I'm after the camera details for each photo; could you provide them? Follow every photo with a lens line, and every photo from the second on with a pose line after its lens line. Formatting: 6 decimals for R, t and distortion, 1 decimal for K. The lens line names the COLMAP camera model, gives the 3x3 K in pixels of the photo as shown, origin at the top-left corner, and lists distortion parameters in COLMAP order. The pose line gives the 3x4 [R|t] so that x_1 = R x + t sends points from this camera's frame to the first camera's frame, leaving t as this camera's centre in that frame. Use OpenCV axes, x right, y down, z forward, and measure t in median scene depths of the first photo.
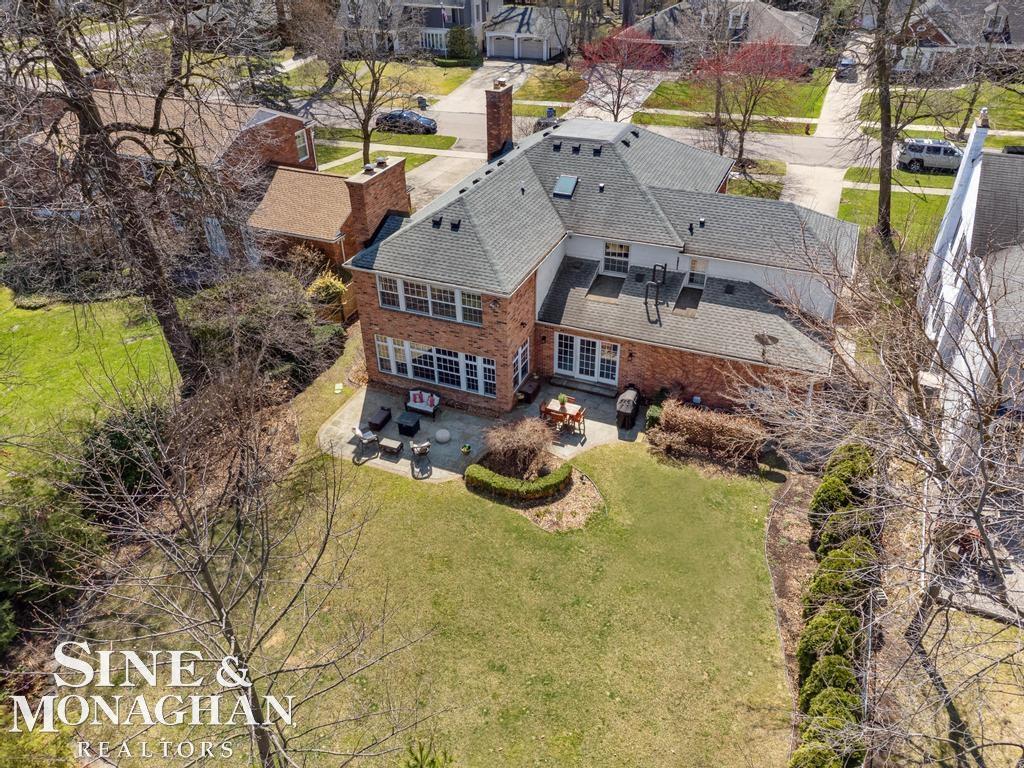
lens RADIAL K [[753.7, 0, 512.0], [0, 753.7, 384.0], [0, 0, 1]] dist [0.034687, 0.000688]
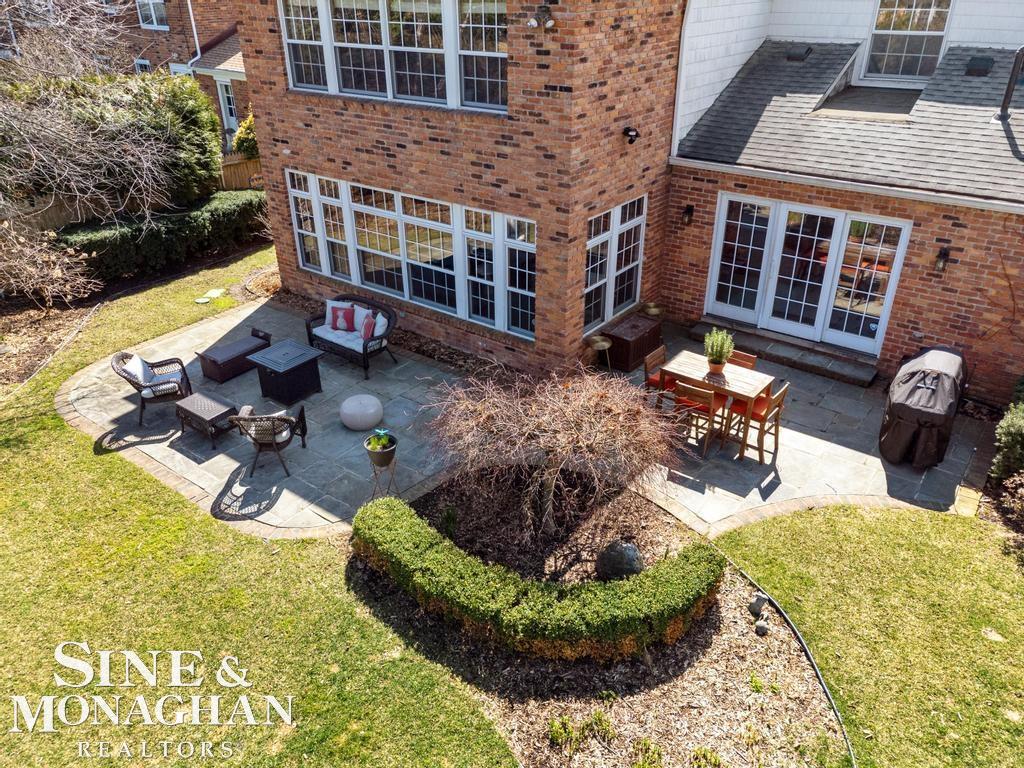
lens RADIAL K [[759.9, 0, 512.0], [0, 759.9, 384.0], [0, 0, 1]] dist [-0.001106, 0.028830]
pose [[0.969983, 0.122779, -0.209902, 0.049834], [-0.140760, 0.987354, -0.072932, 0.069665], [0.198293, 0.100289, 0.974998, 0.641262]]
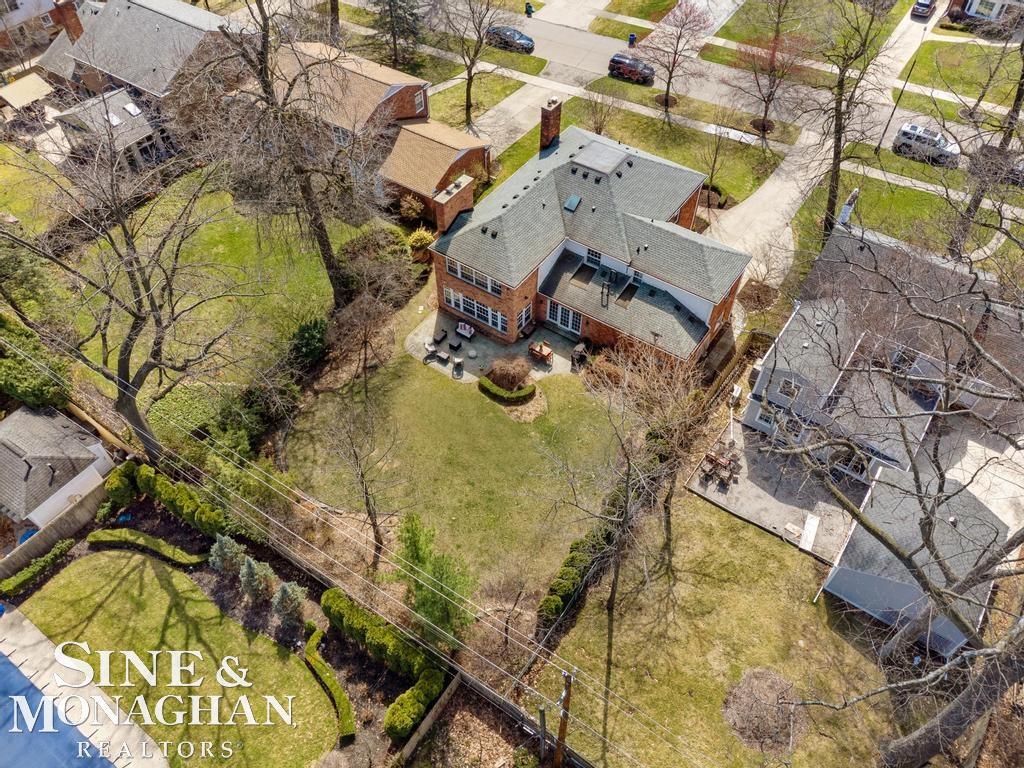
lens RADIAL K [[759.9, 0, 512.0], [0, 759.9, 384.0], [0, 0, 1]] dist [-0.001106, 0.028830]
pose [[0.979983, 0.163009, -0.114291, 0.210446], [-0.124509, 0.949789, 0.287052, -0.379456], [0.155344, -0.267076, 0.951072, -0.694590]]
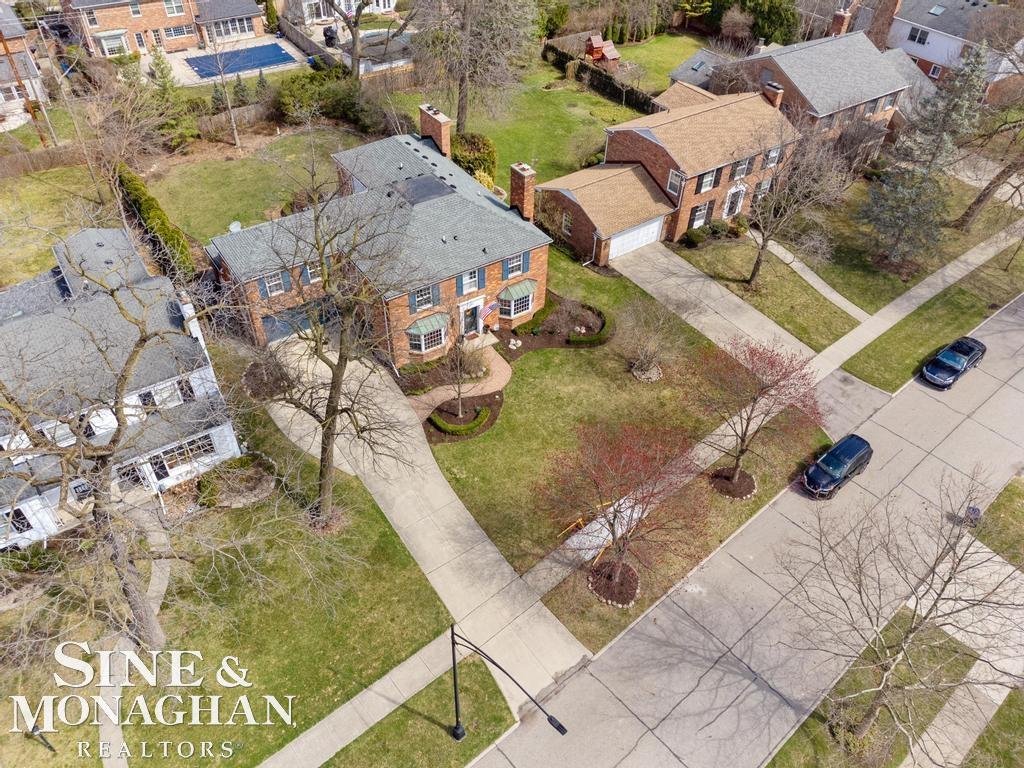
lens RADIAL K [[759.9, 0, 512.0], [0, 759.9, 384.0], [0, 0, 1]] dist [-0.001106, 0.028830]
pose [[-0.540439, 0.576251, -0.613075, 1.242097], [-0.478062, 0.389300, 0.787339, -1.586669], [0.692374, 0.718597, 0.065091, 1.478704]]
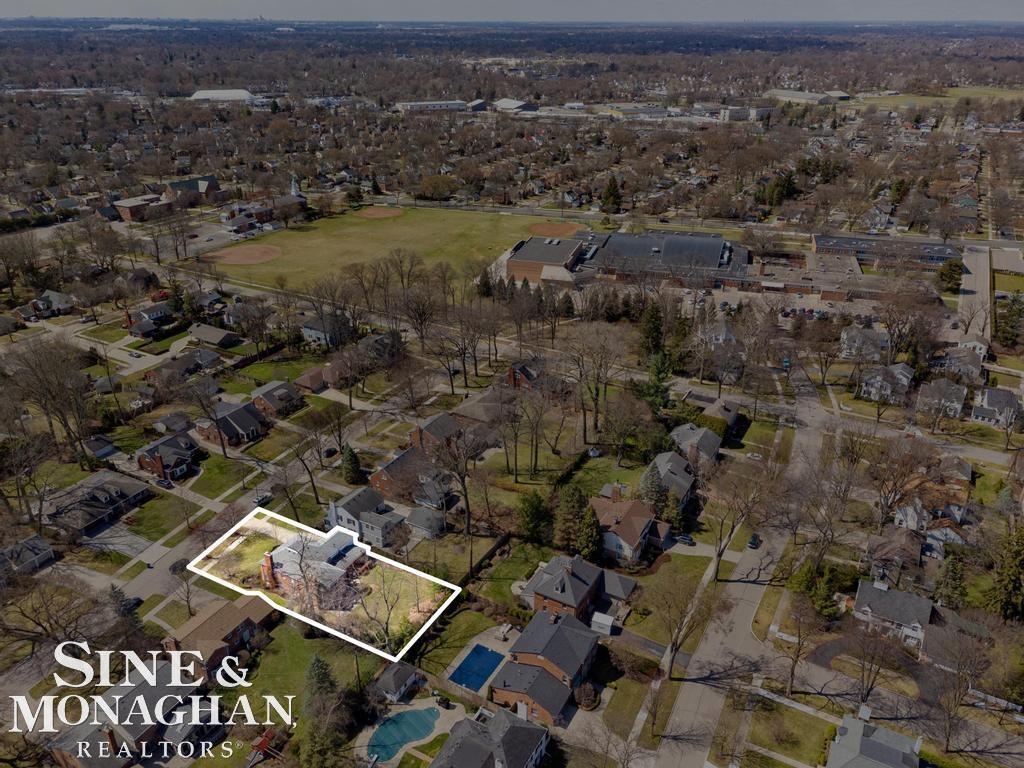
lens RADIAL K [[759.9, 0, 512.0], [0, 759.9, 384.0], [0, 0, 1]] dist [-0.001106, 0.028830]
pose [[0.096575, -0.419517, 0.902595, -4.230351], [0.547168, 0.779890, 0.303940, -2.148592], [-0.831433, 0.464518, 0.304865, -2.386284]]
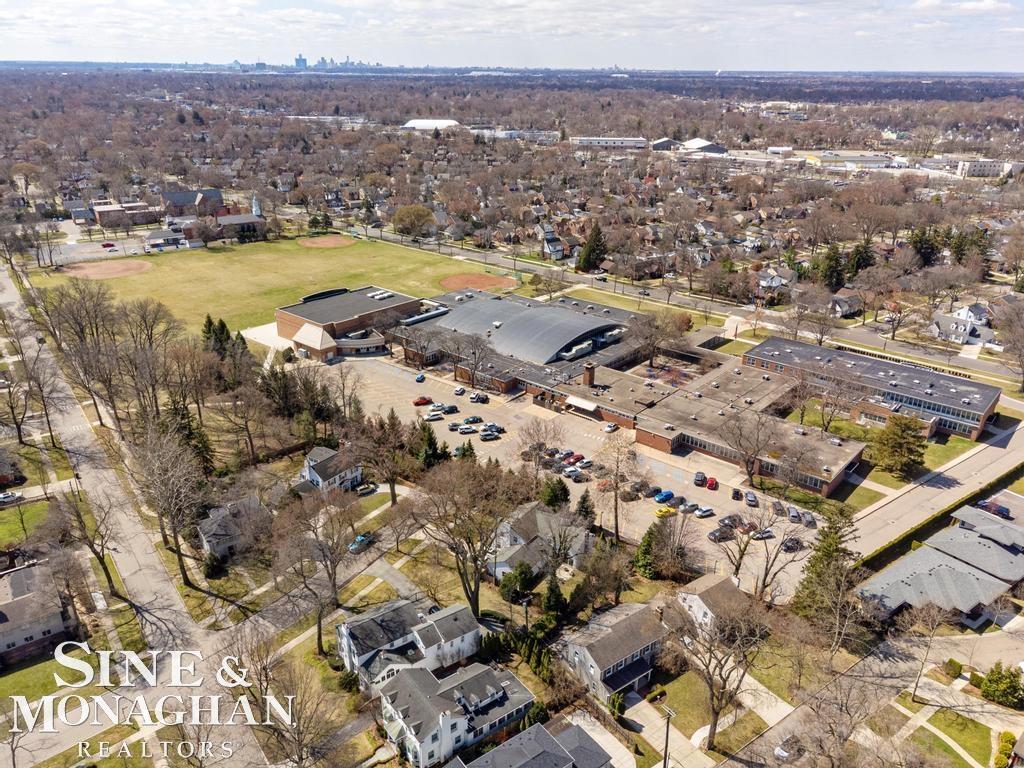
lens RADIAL K [[733.6, 0, 512.0], [0, 733.6, 384.0], [0, 0, 1]] dist [-0.001706, -0.001203]
pose [[0.508900, -0.327101, 0.796257, 1.356756], [0.466081, 0.882381, 0.064601, 1.481534], [-0.723733, 0.338244, 0.601499, -6.809485]]
